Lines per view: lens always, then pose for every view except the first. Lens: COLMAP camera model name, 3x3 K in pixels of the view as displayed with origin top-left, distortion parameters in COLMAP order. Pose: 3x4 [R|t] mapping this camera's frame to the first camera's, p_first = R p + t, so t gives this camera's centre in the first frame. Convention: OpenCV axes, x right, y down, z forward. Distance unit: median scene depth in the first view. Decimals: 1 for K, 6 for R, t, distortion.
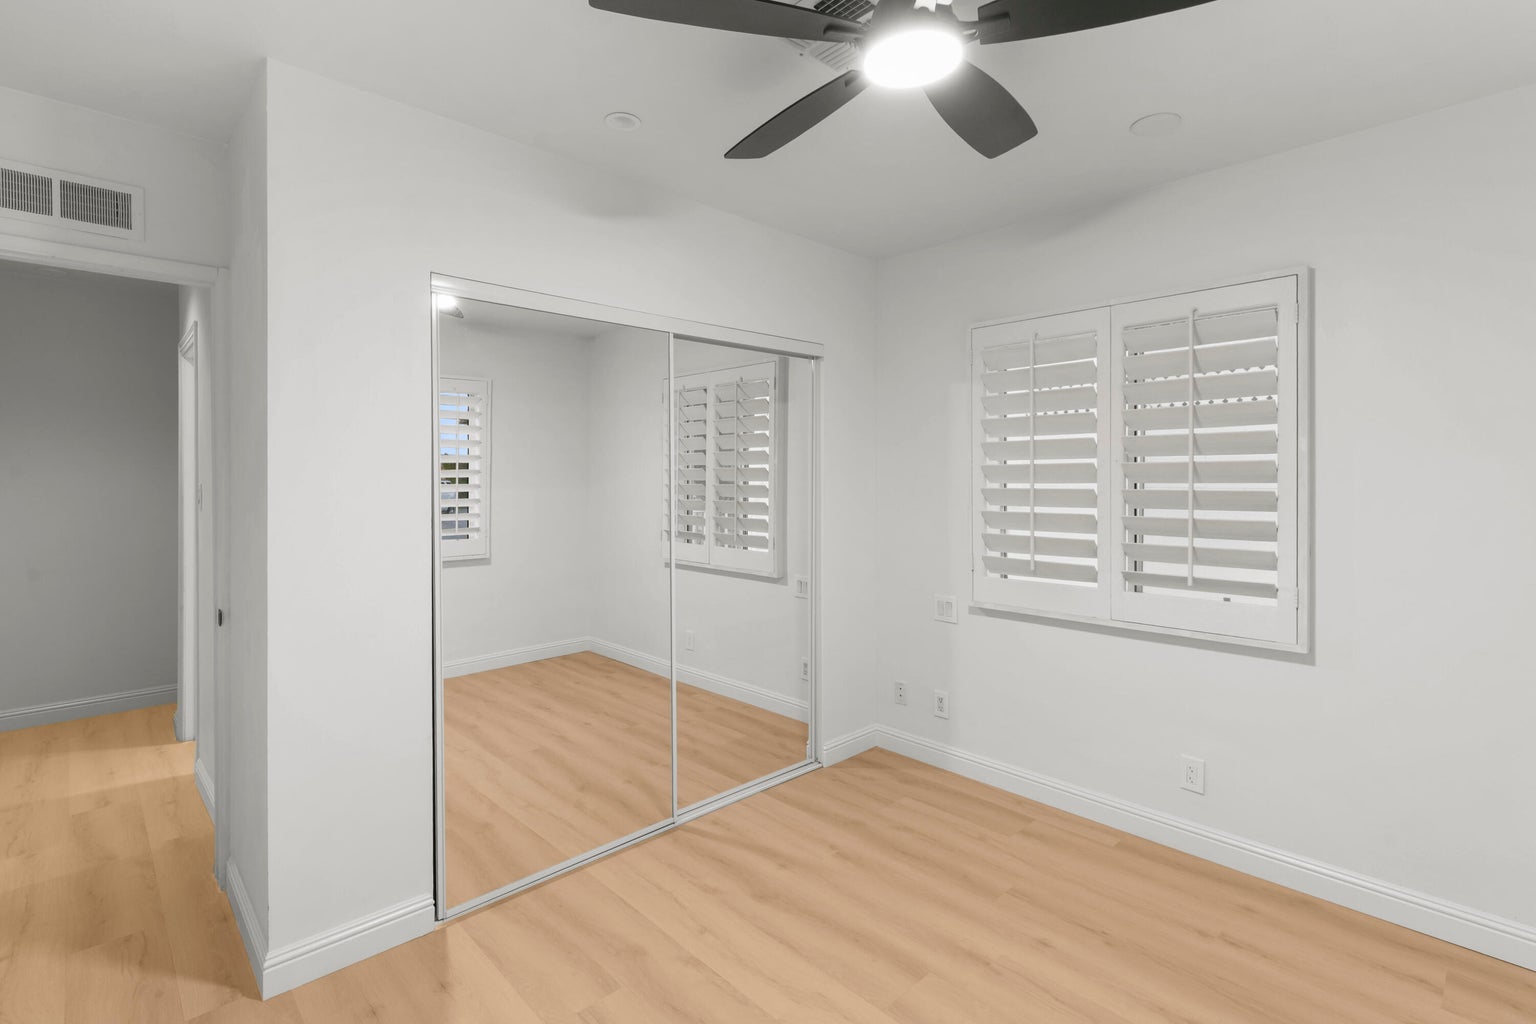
lens RADIAL K [[721.6, 0, 769.7], [0, 721.6, 467.1], [0, 0, 1]] dist [0.003171, -0.000381]
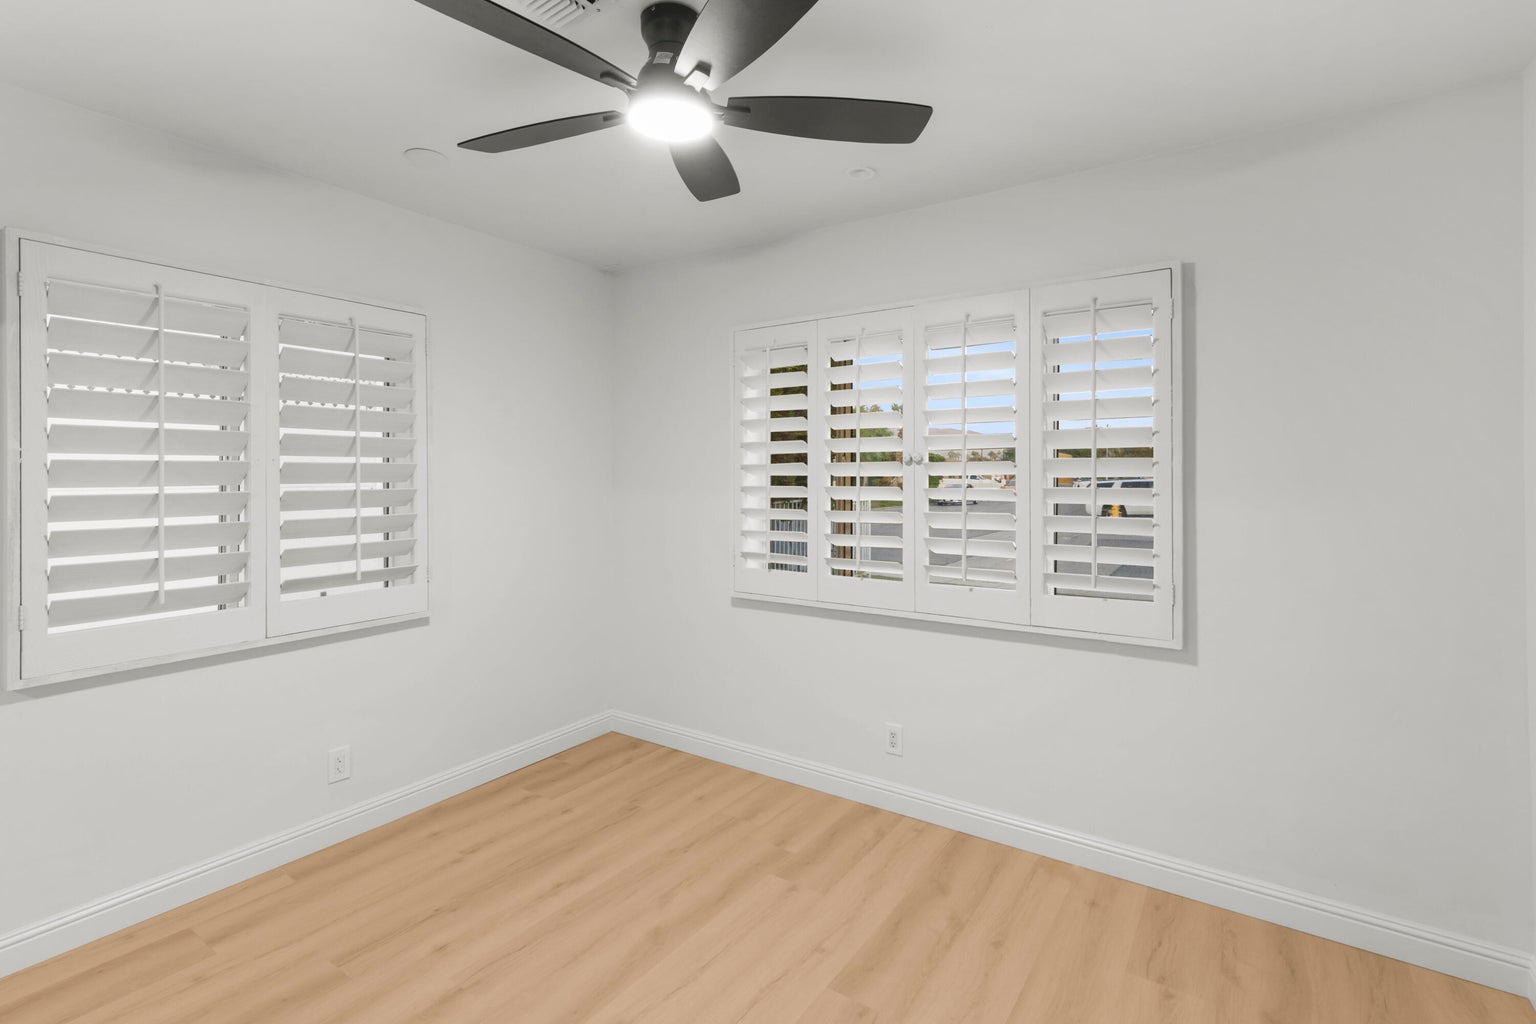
lens RADIAL K [[683.8, 0, 763.6], [0, 683.8, 468.1], [0, 0, 1]] dist [-0.000095, -0.000314]
pose [[-0.193434, 0.018170, 0.980945, -0.535051], [-0.006227, 0.999786, -0.019747, 0.017021], [-0.981093, -0.009928, -0.193280, 0.638226]]
